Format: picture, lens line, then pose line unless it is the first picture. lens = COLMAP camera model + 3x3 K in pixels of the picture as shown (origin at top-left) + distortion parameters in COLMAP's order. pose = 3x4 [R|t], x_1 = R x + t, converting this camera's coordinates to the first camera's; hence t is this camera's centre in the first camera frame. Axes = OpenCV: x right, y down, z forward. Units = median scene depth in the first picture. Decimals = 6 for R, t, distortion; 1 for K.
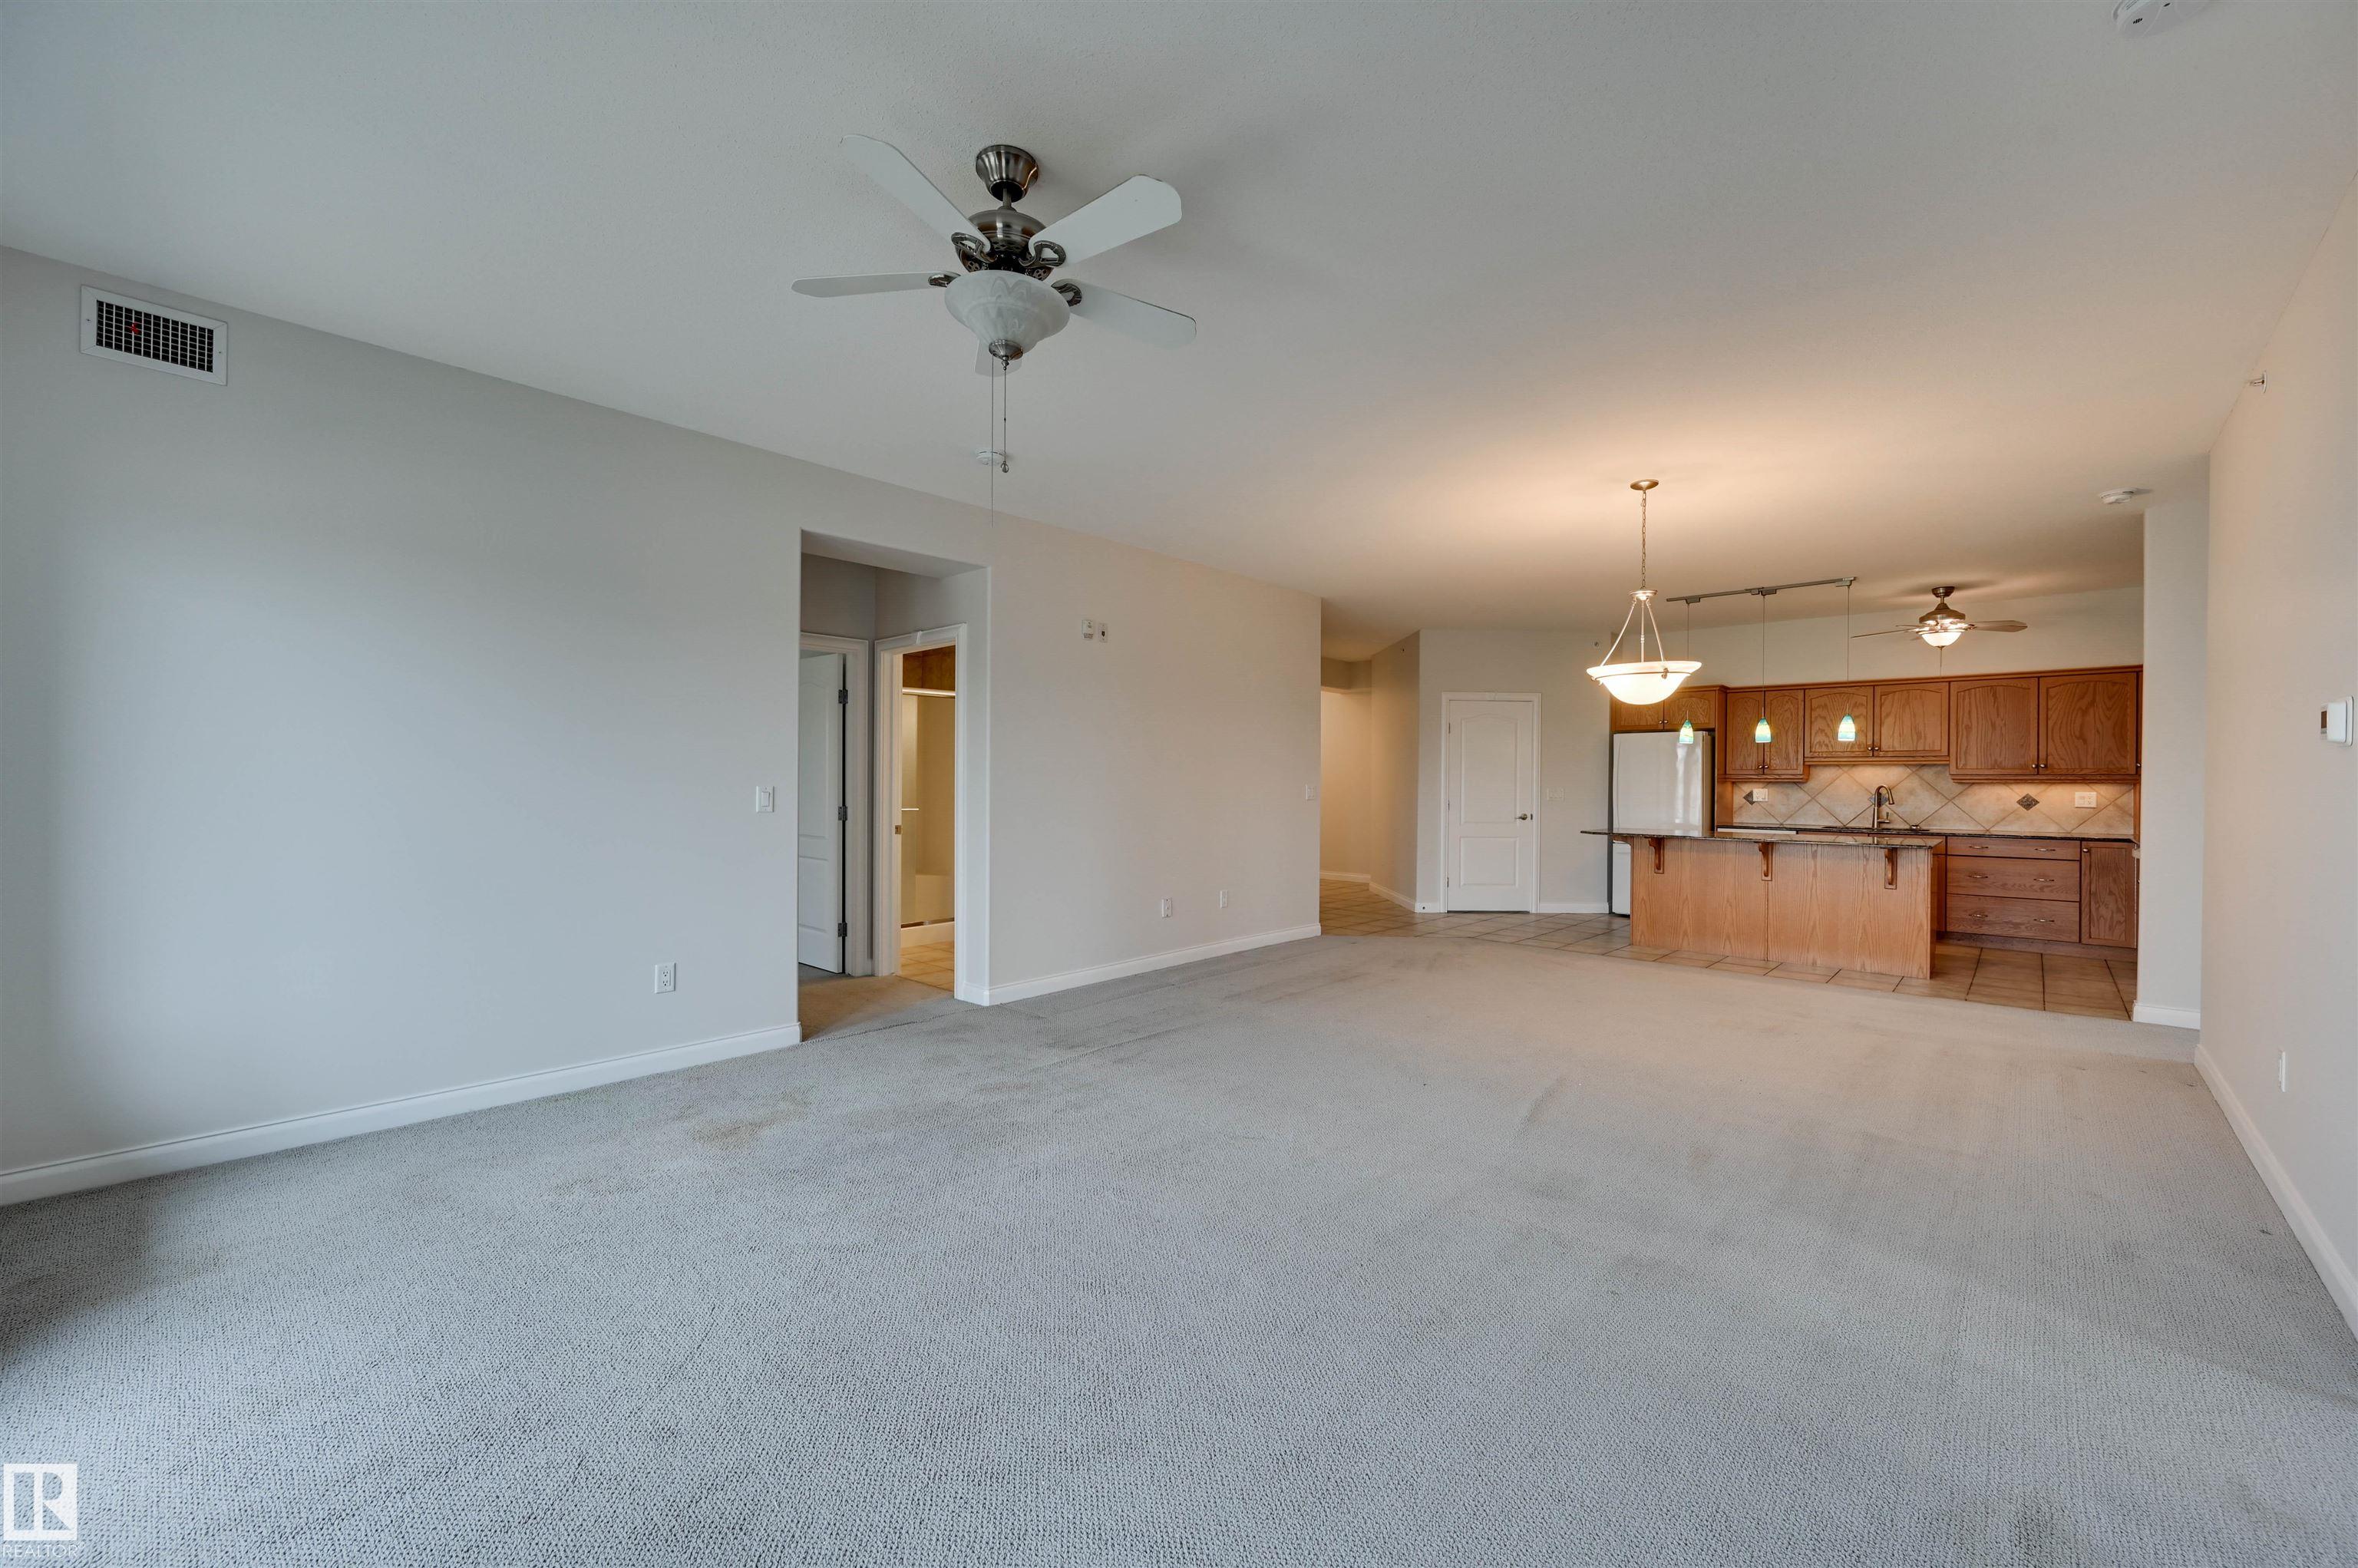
lens RADIAL K [[929.2, 0, 1180.5], [0, 929.2, 785.2], [0, 0, 1]] dist [0.000554, 0.000060]
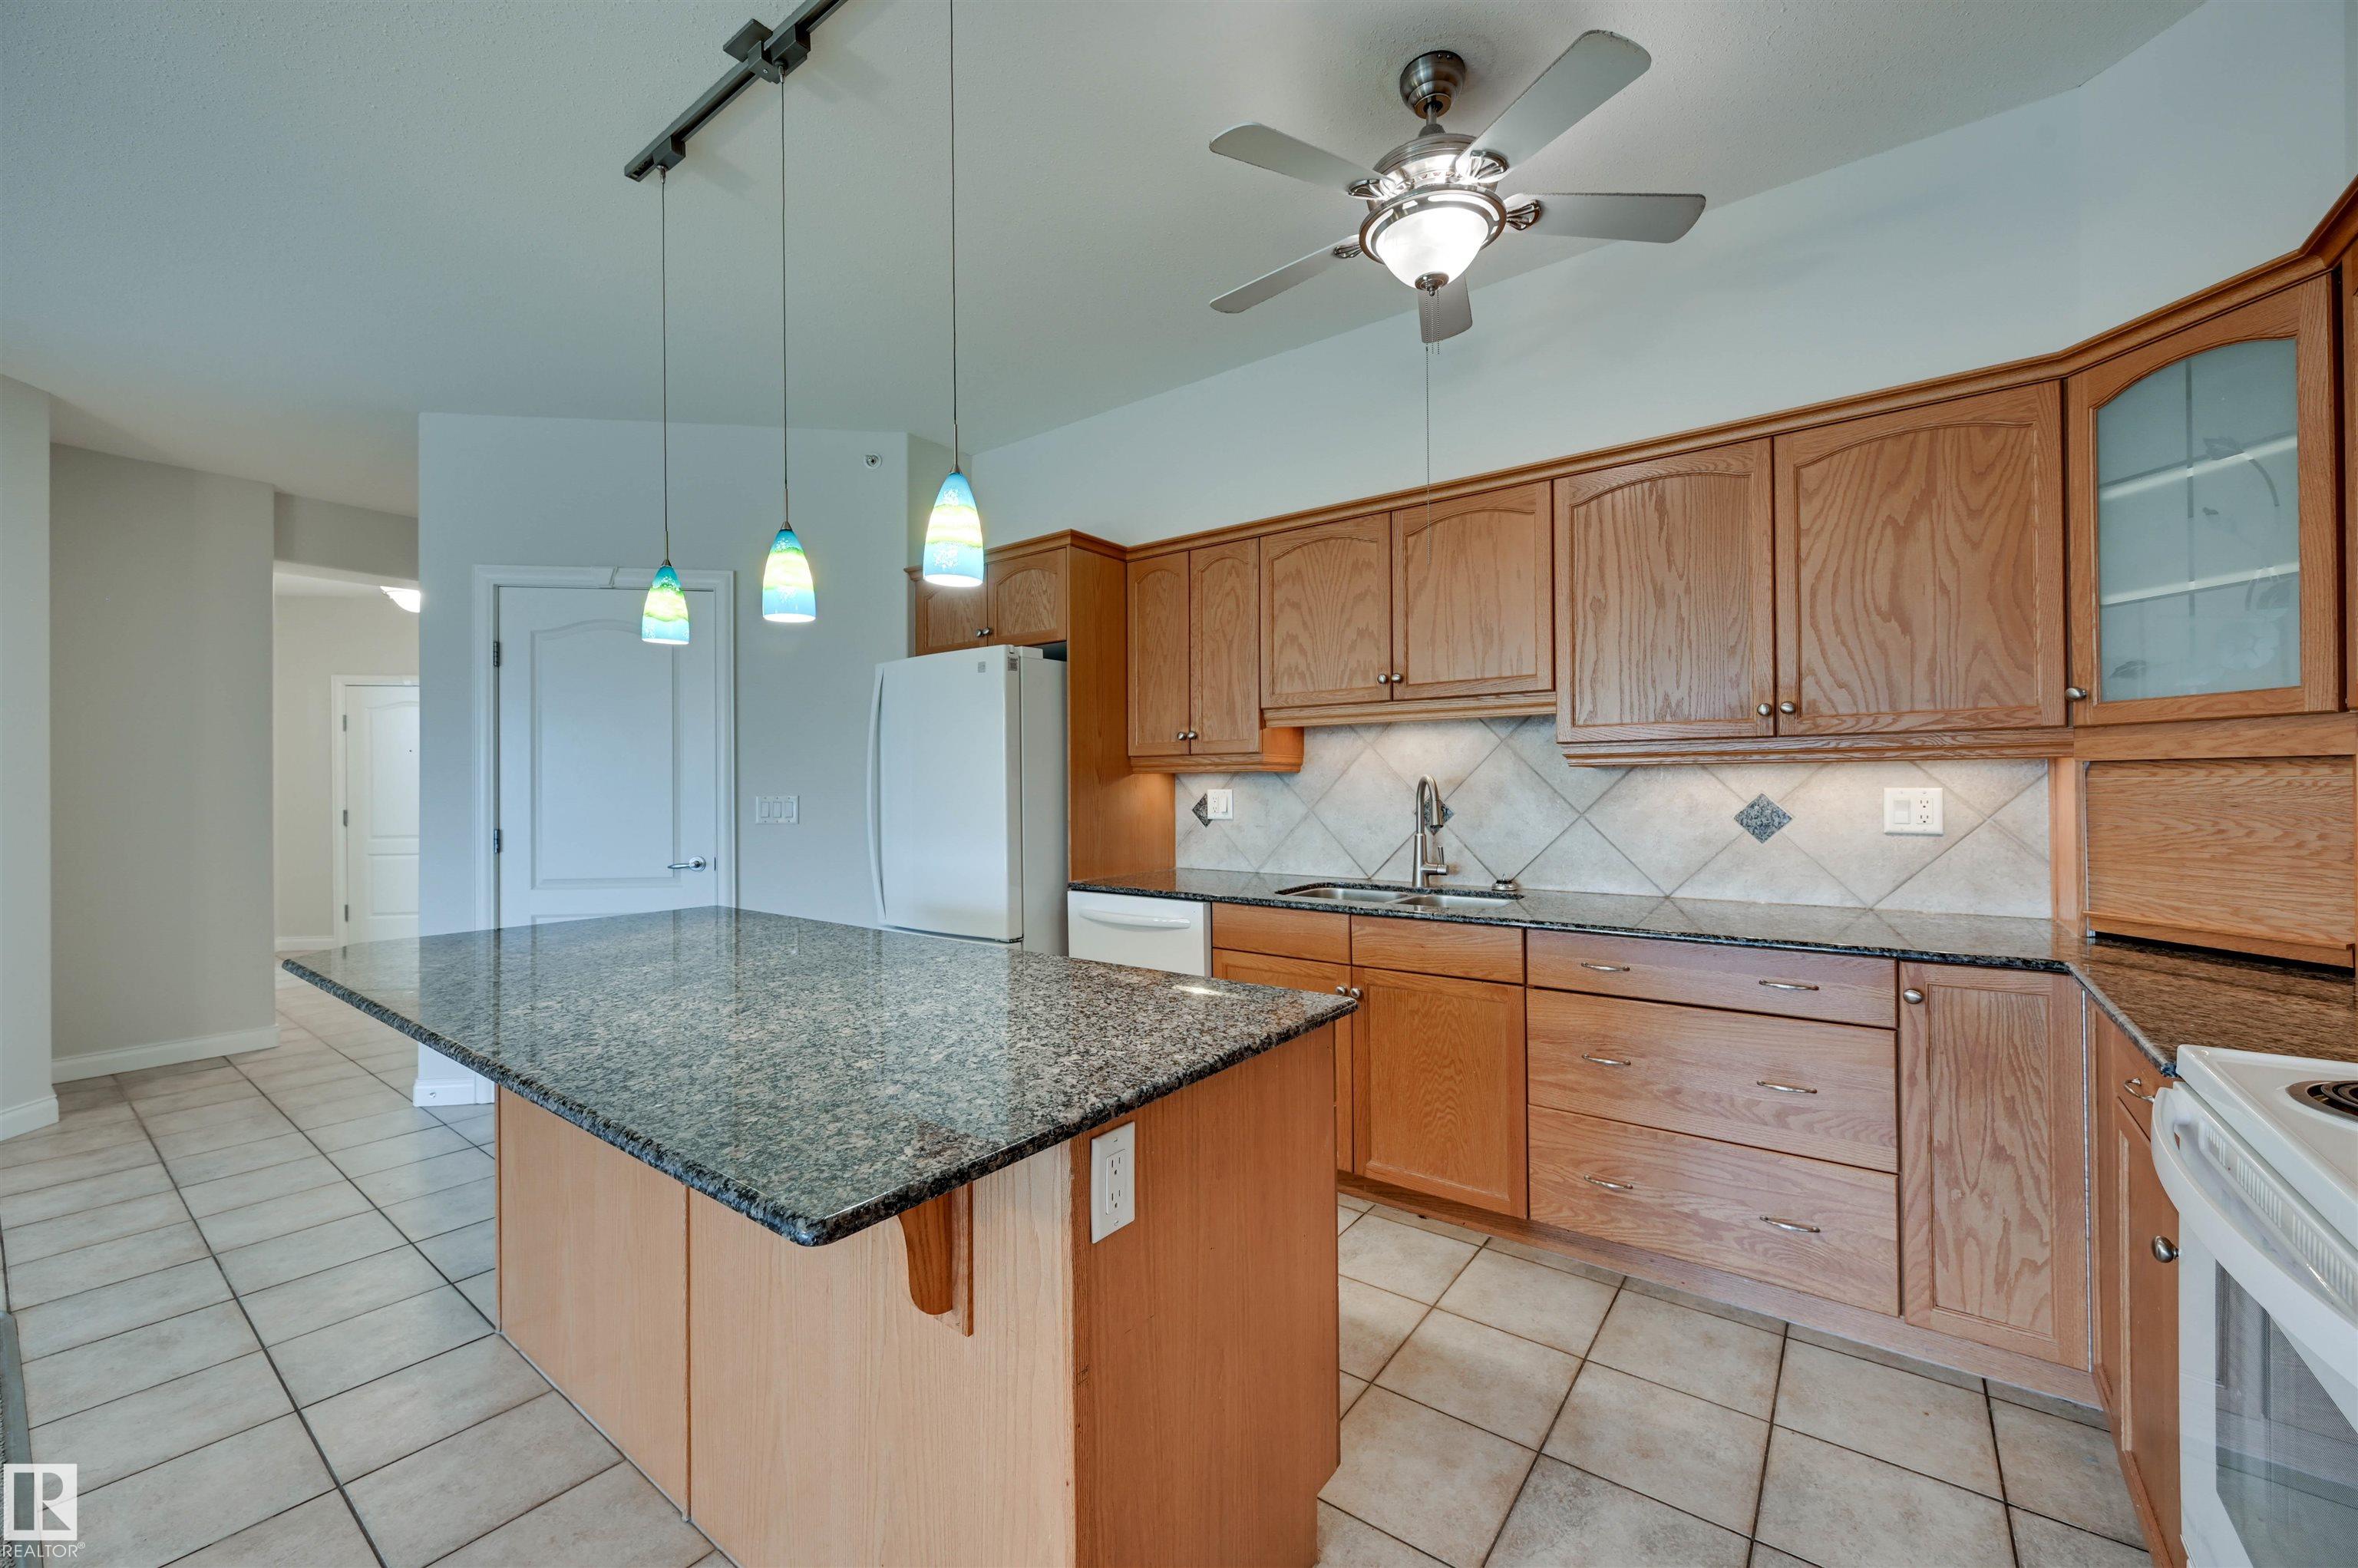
lens RADIAL K [[925.0, 0, 1181.9], [0, 925.0, 782.7], [0, 0, 1]] dist [-0.000331, 0.000377]
pose [[0.995341, -0.014533, 0.095318, 0.675720], [0.015153, 0.999868, -0.005781, 0.003670], [-0.095221, 0.007199, 0.995430, 0.689109]]
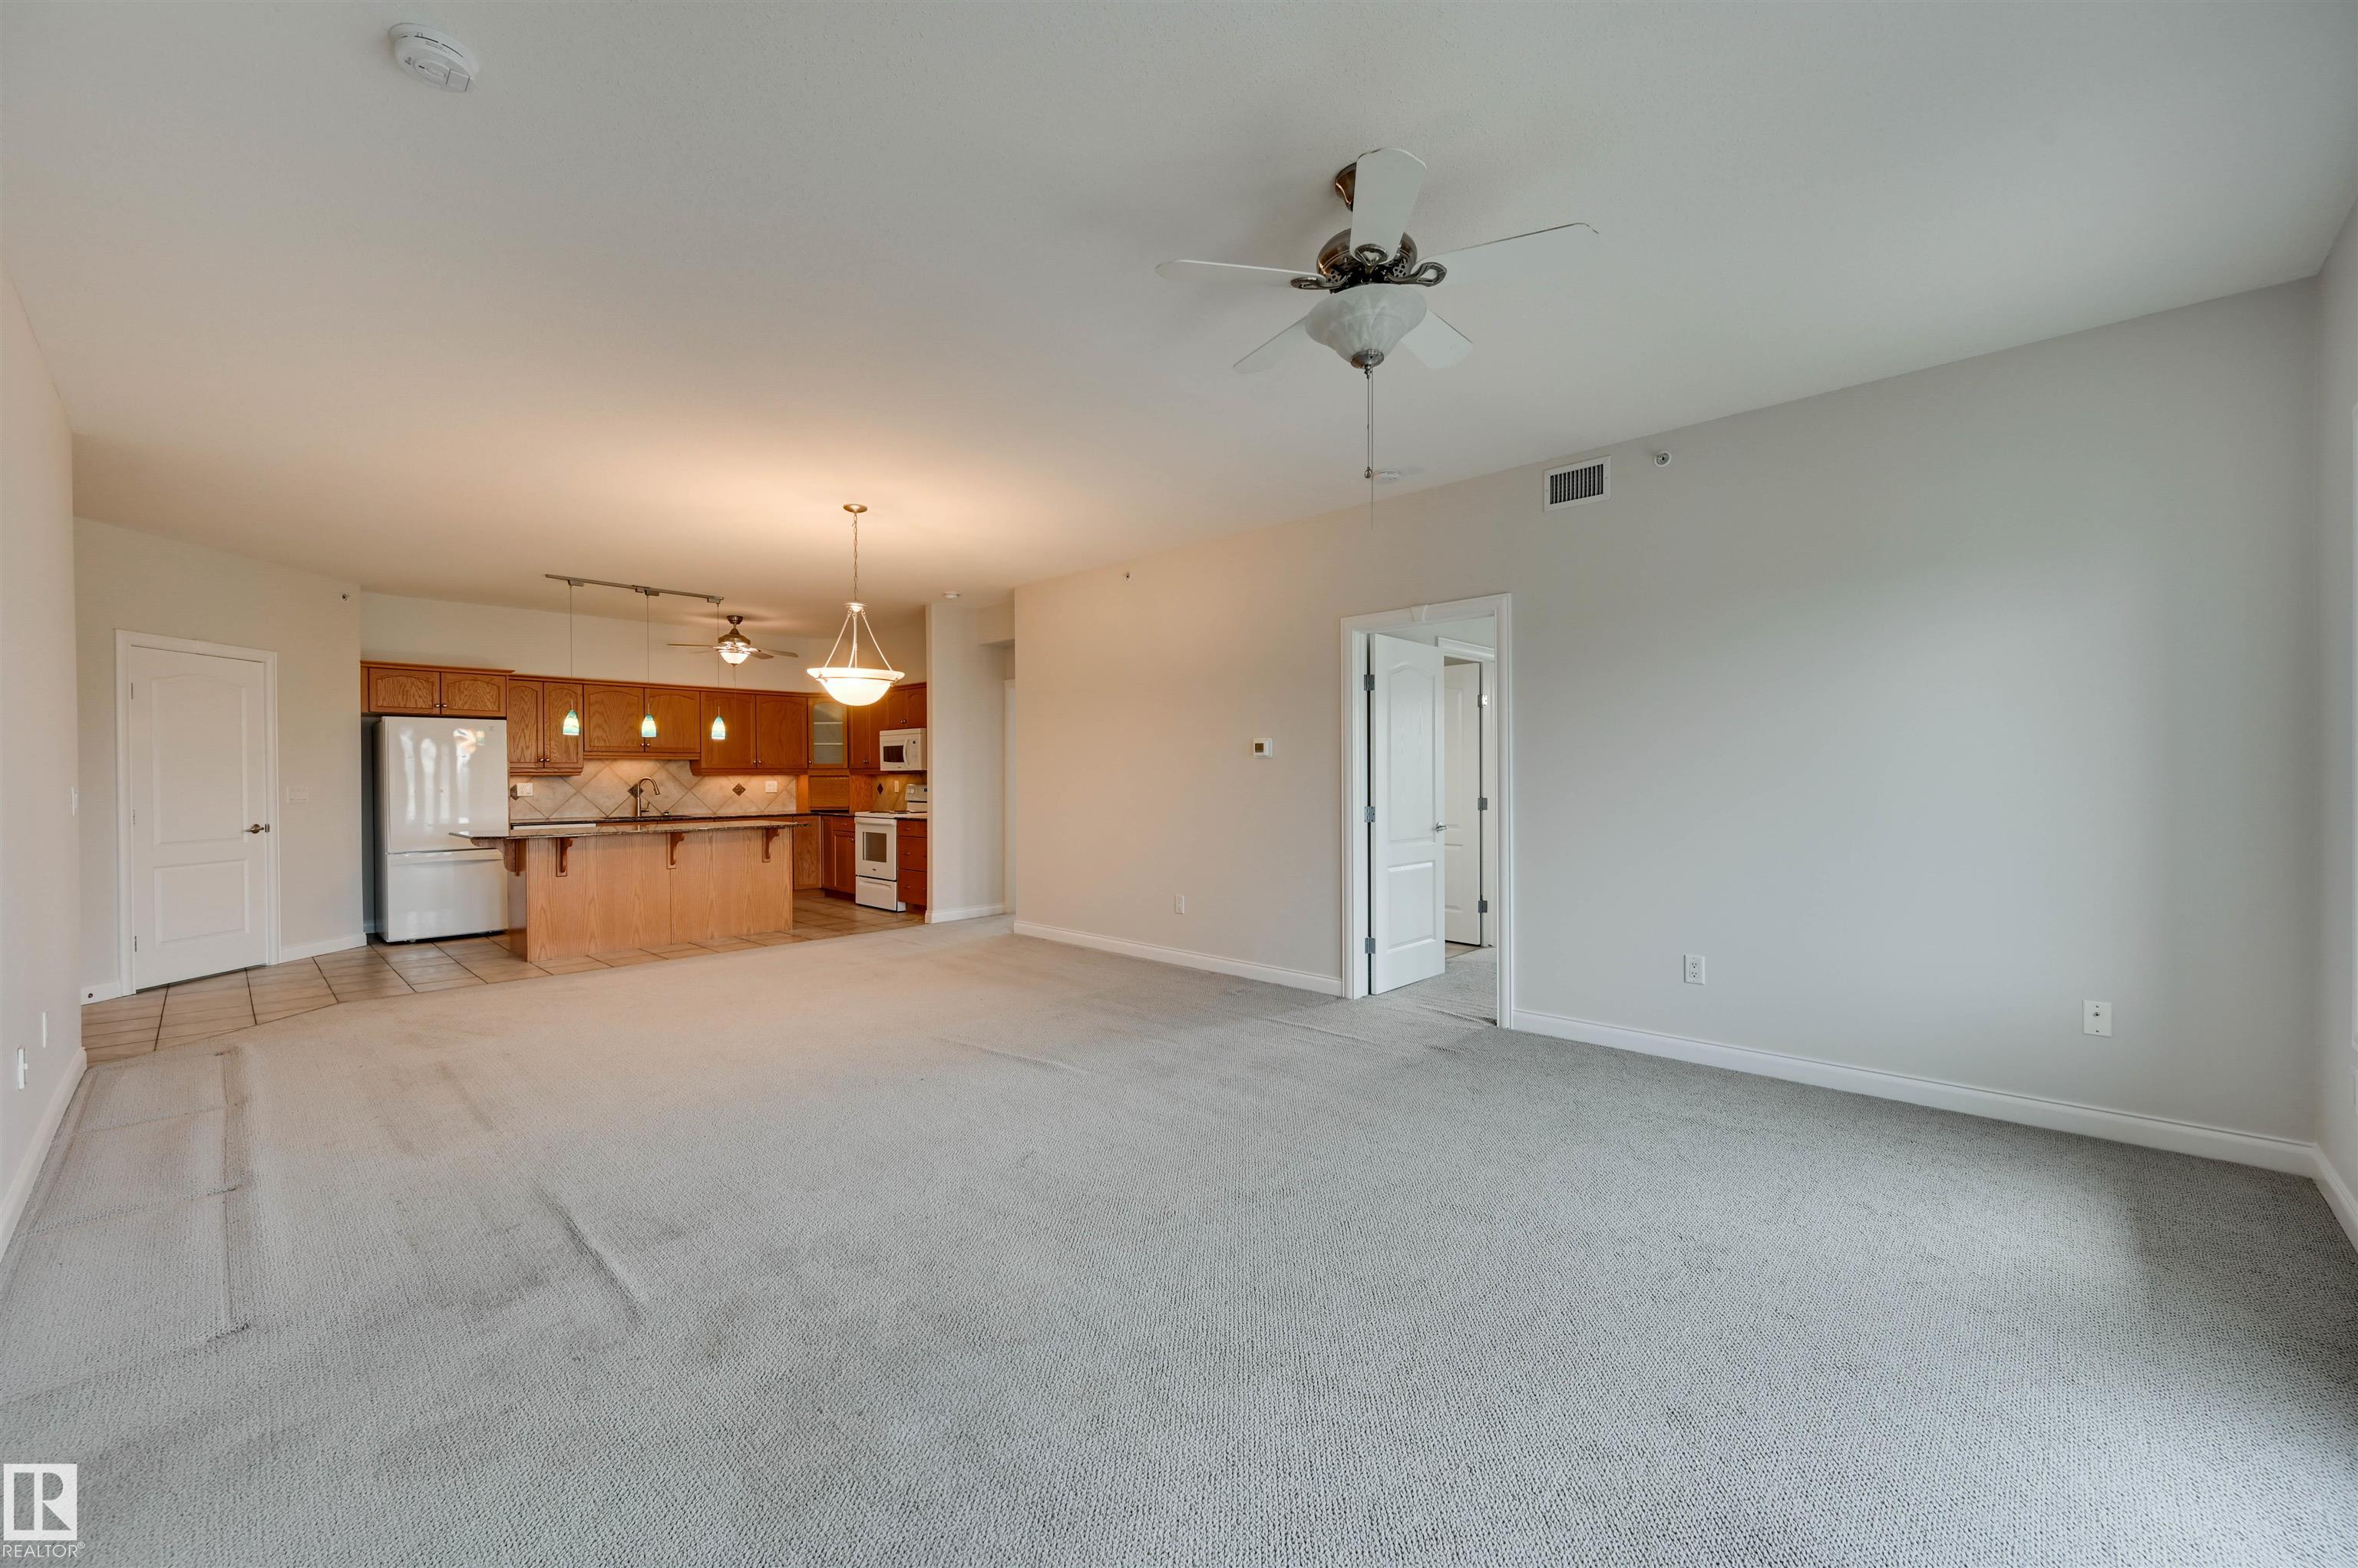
lens RADIAL K [[929.2, 0, 1180.5], [0, 929.2, 785.2], [0, 0, 1]] dist [0.000554, 0.000060]
pose [[0.021790, -0.016935, 0.999619, -0.376717], [0.008818, 0.999821, 0.016746, -0.004454], [-0.999724, 0.008450, 0.021935, 0.365467]]
